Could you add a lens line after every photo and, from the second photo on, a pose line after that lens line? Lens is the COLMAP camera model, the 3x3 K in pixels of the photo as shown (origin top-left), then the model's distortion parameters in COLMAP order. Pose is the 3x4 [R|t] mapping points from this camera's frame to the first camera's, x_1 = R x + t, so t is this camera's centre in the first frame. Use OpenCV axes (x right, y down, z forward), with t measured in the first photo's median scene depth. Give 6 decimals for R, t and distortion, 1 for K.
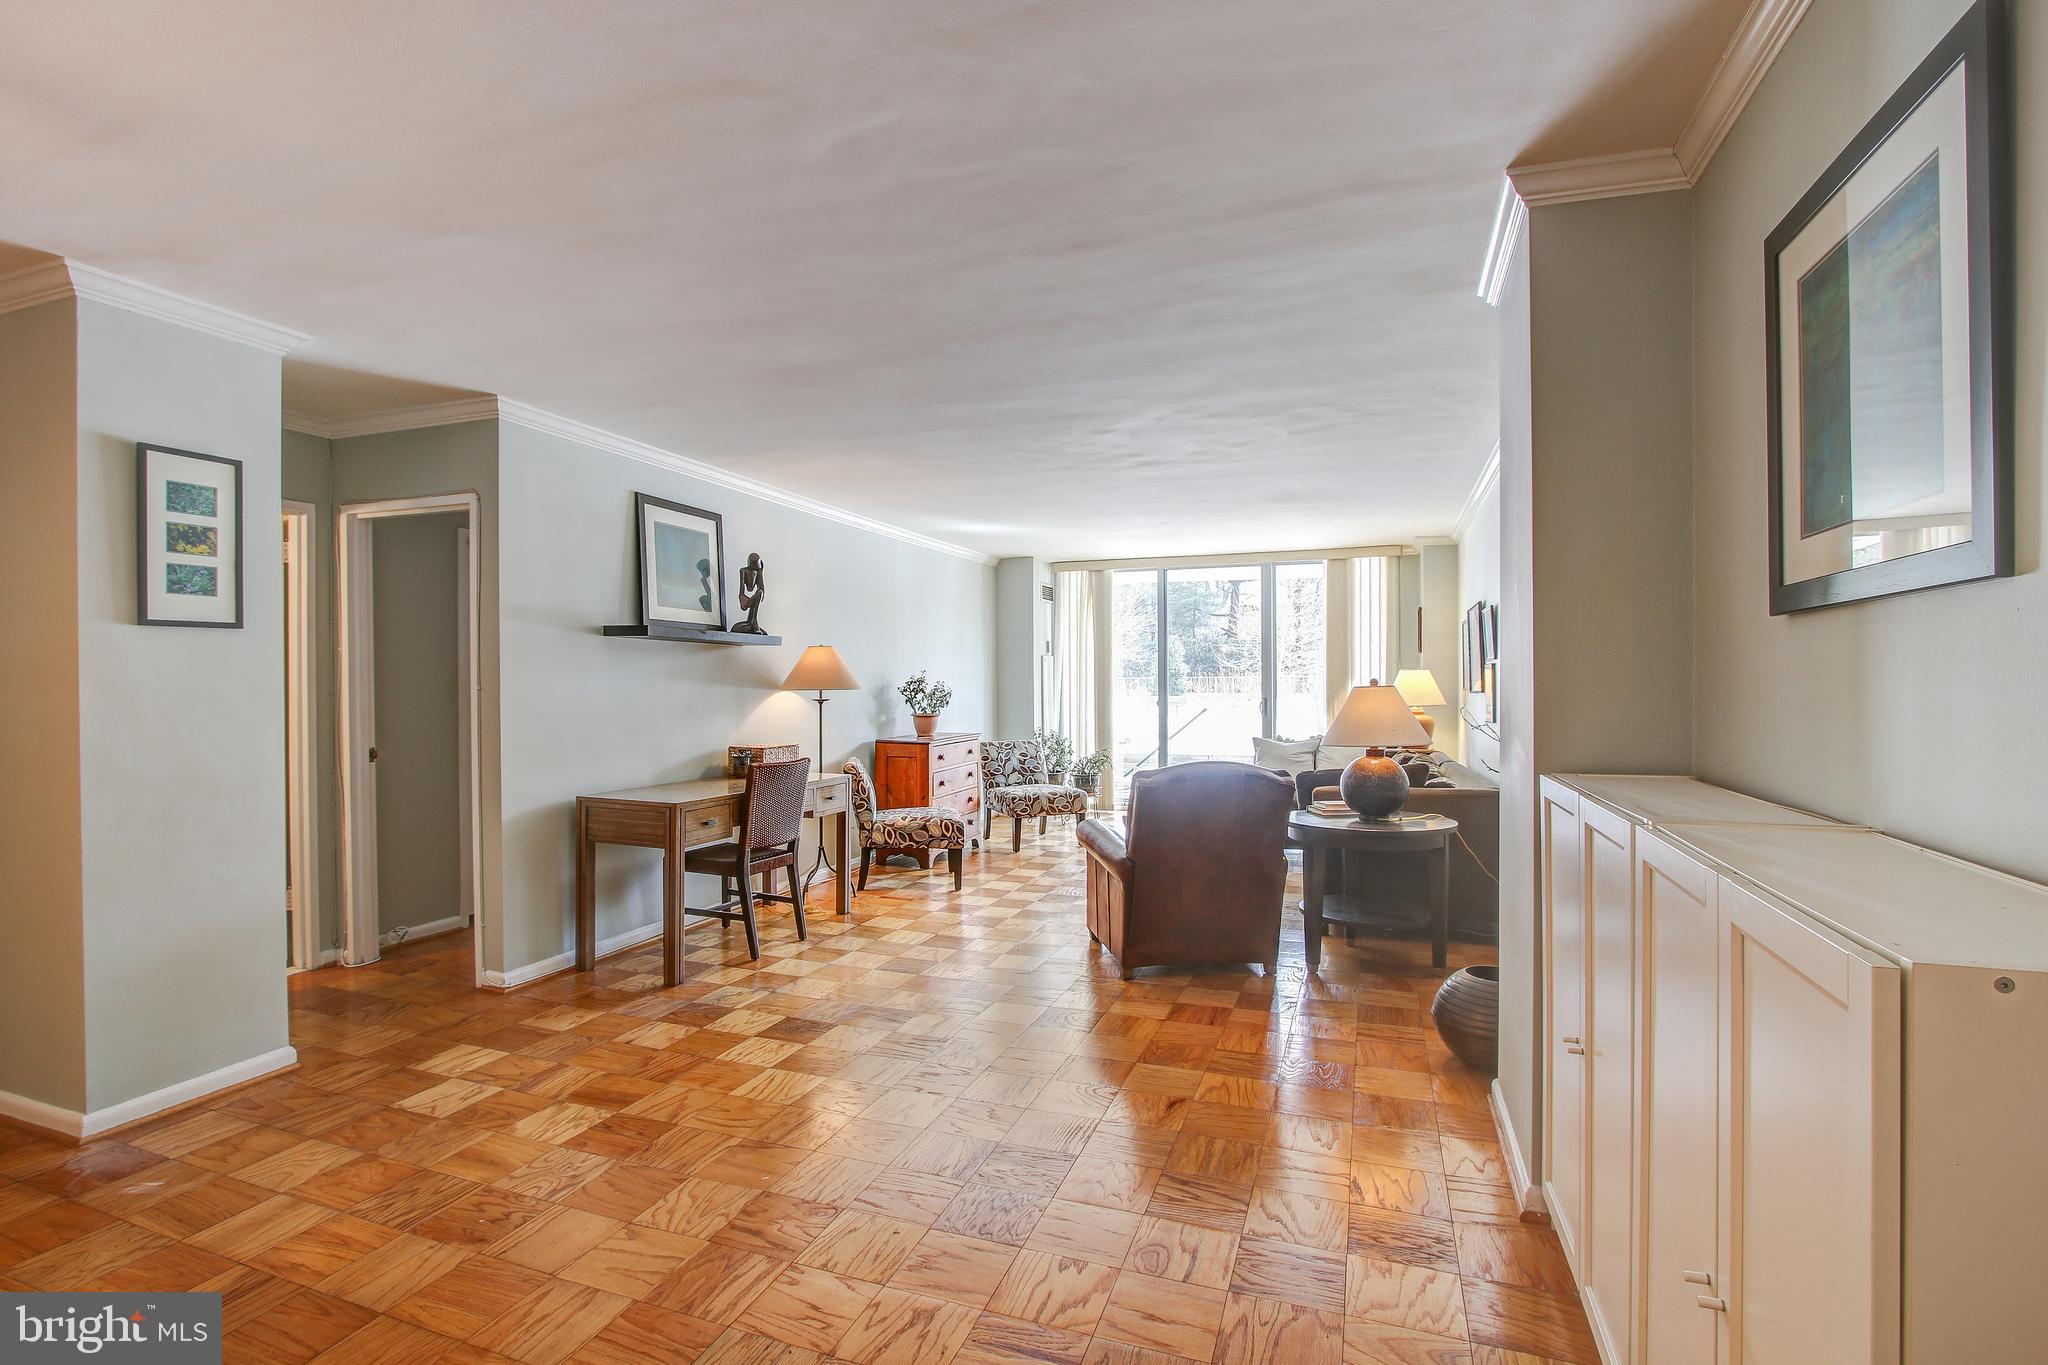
lens RADIAL K [[990.0, 0, 1024.0], [0, 990.0, 682.5], [0, 0, 1]] dist [-0.001089, 0.000068]
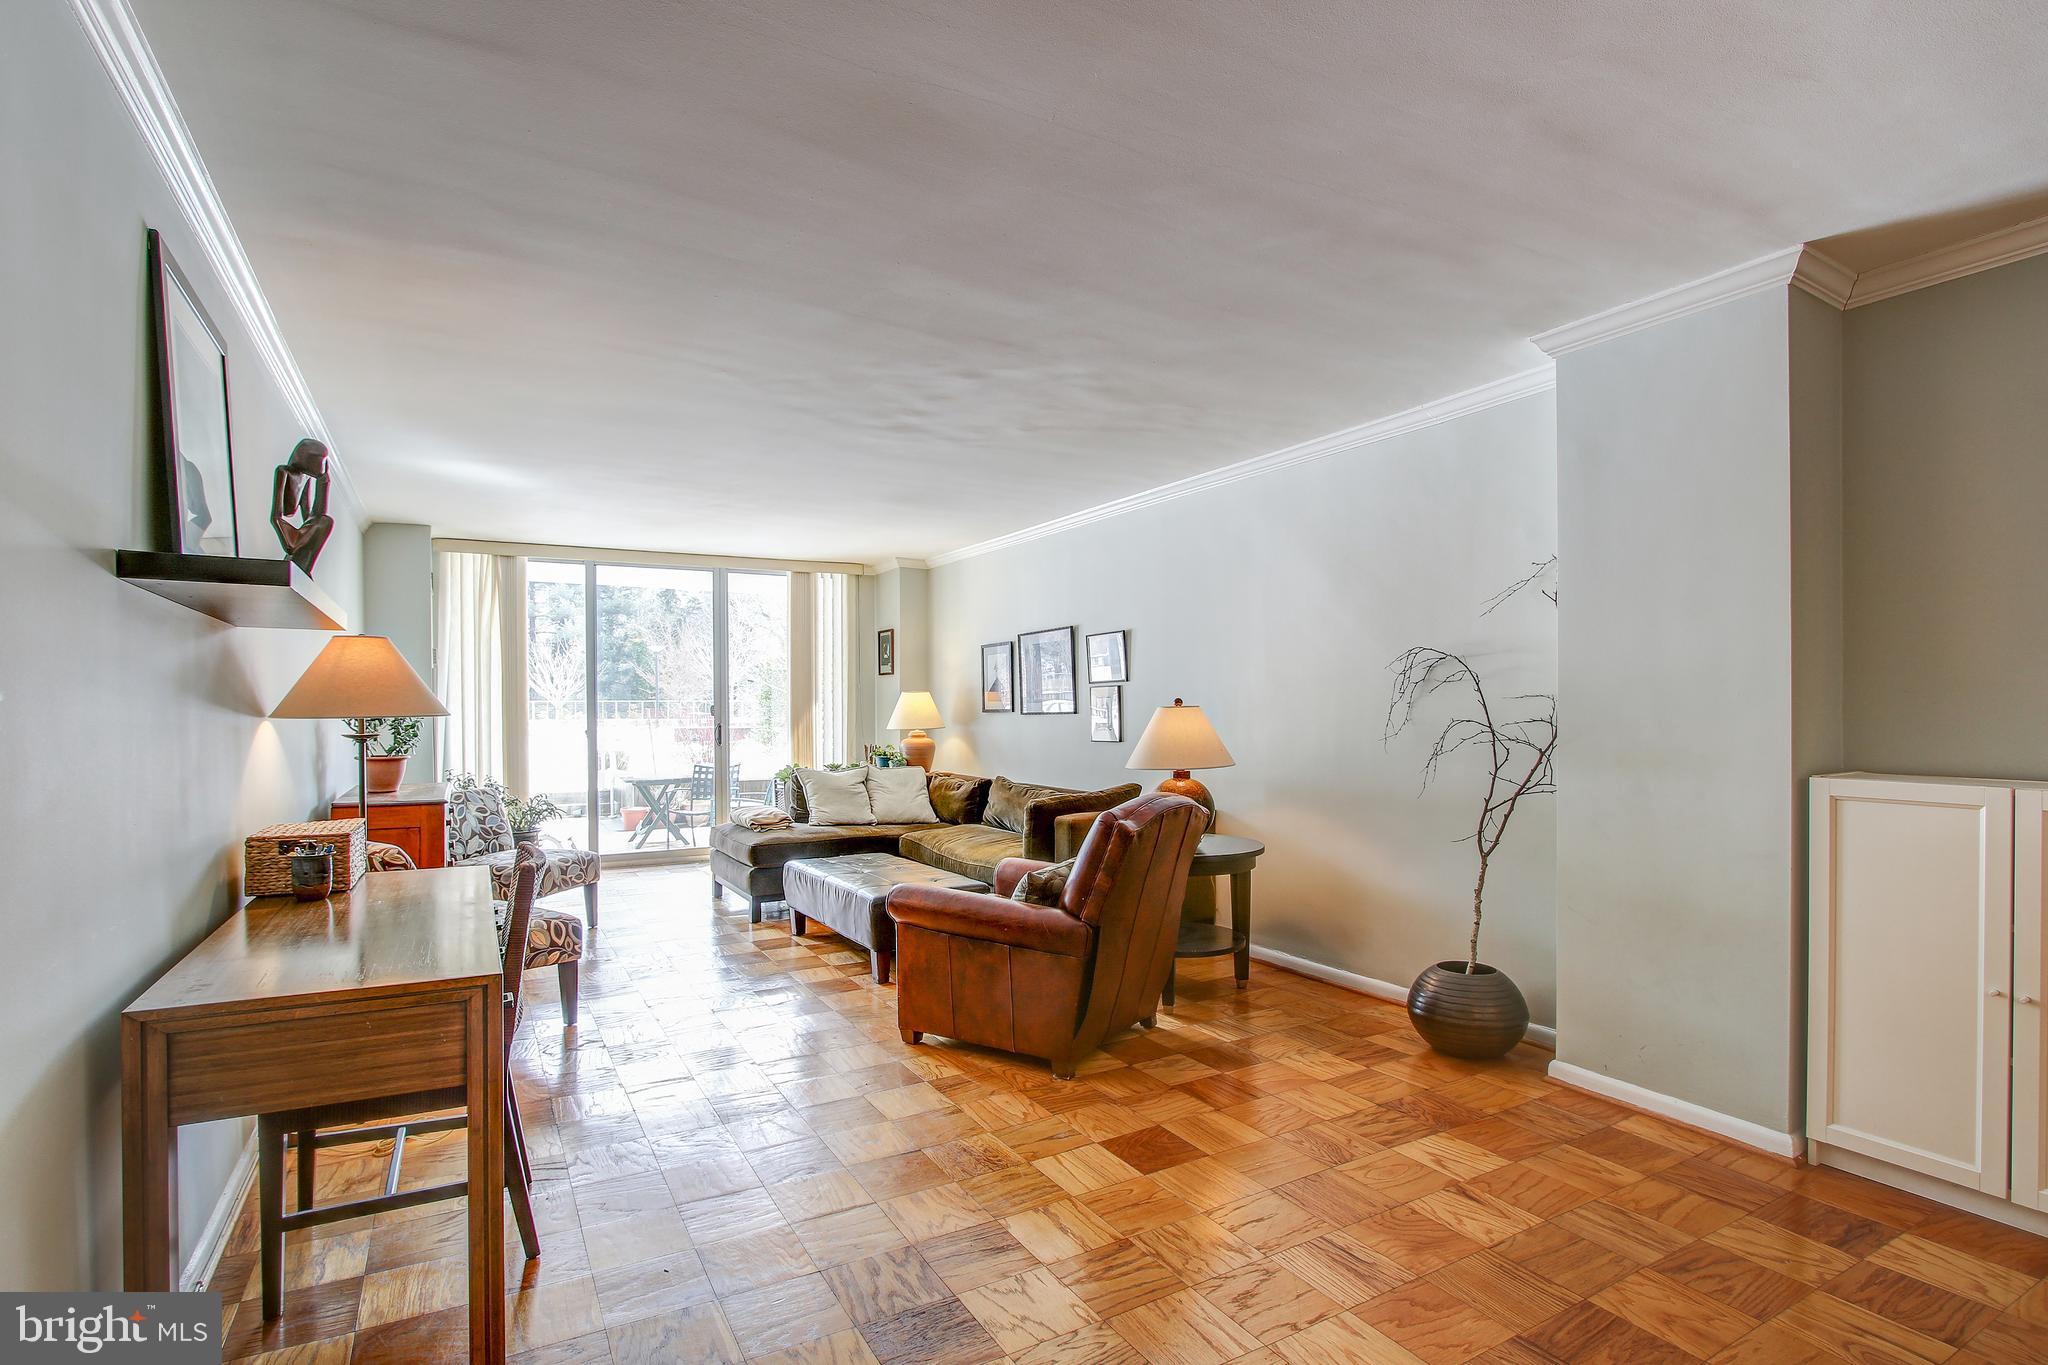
lens RADIAL K [[974.7, 0, 995.0], [0, 974.7, 716.9], [0, 0, 1]] dist [-0.015929, 0.001385]
pose [[0.657291, -0.010773, 0.753560, -0.292574], [0.003513, 0.999931, 0.011231, 0.001473], [-0.753629, -0.004735, 0.657283, 0.301823]]
